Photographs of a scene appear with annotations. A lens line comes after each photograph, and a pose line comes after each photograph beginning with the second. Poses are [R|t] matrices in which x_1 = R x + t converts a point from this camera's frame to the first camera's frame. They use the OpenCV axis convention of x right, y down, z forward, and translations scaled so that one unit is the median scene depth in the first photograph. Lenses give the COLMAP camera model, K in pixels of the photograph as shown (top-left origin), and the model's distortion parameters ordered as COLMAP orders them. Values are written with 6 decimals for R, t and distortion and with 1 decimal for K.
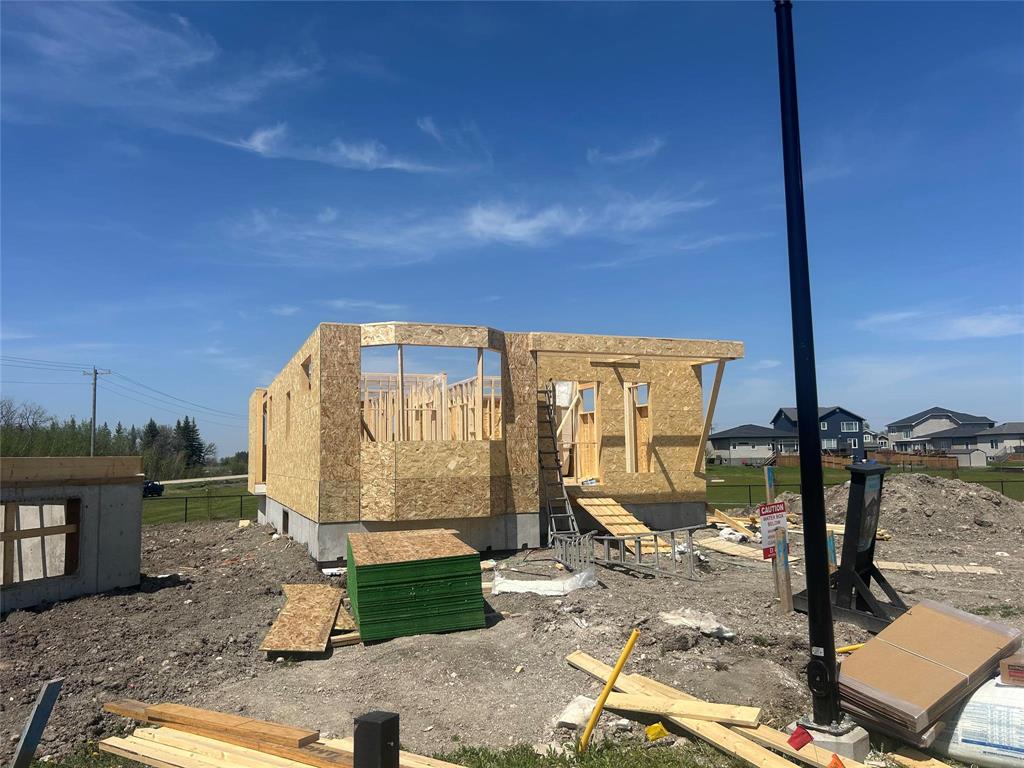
lens RADIAL K [[837.8, 0, 512.0], [0, 837.8, 384.0], [0, 0, 1]] dist [0.000701, -0.000115]
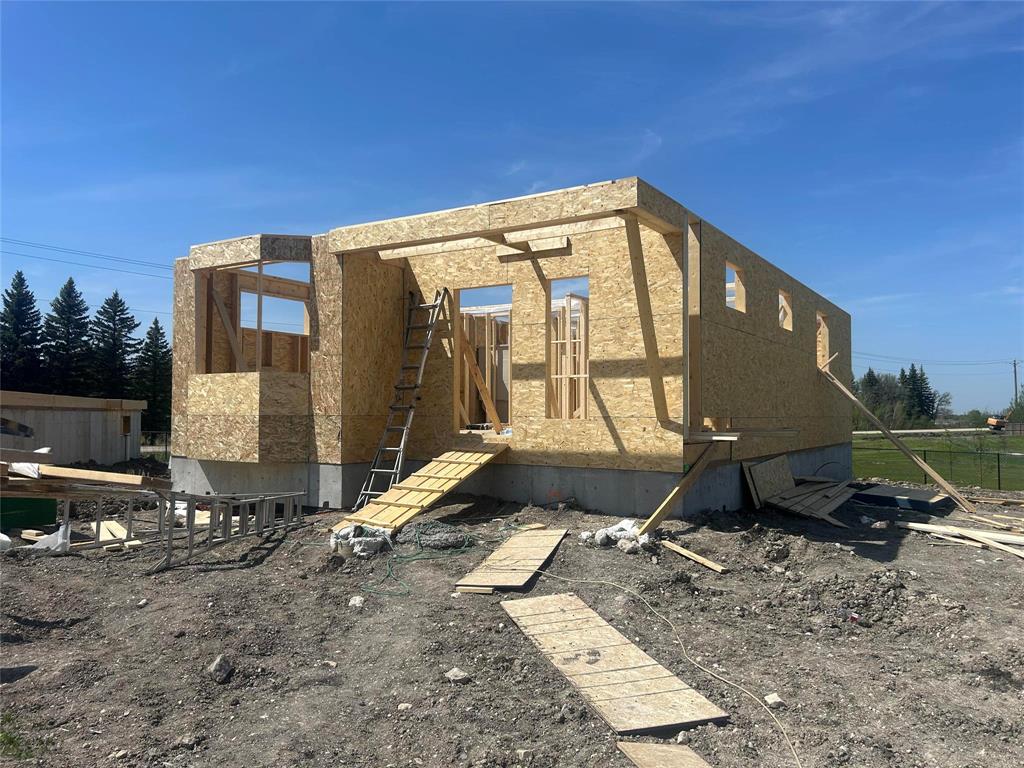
lens RADIAL K [[837.8, 0, 512.0], [0, 837.8, 384.0], [0, 0, 1]] dist [0.000701, -0.000115]
pose [[0.580448, -0.011520, -0.814216, 0.639060], [0.057555, 0.997980, 0.026910, 0.058461], [0.812260, -0.062483, 0.579939, 0.585067]]
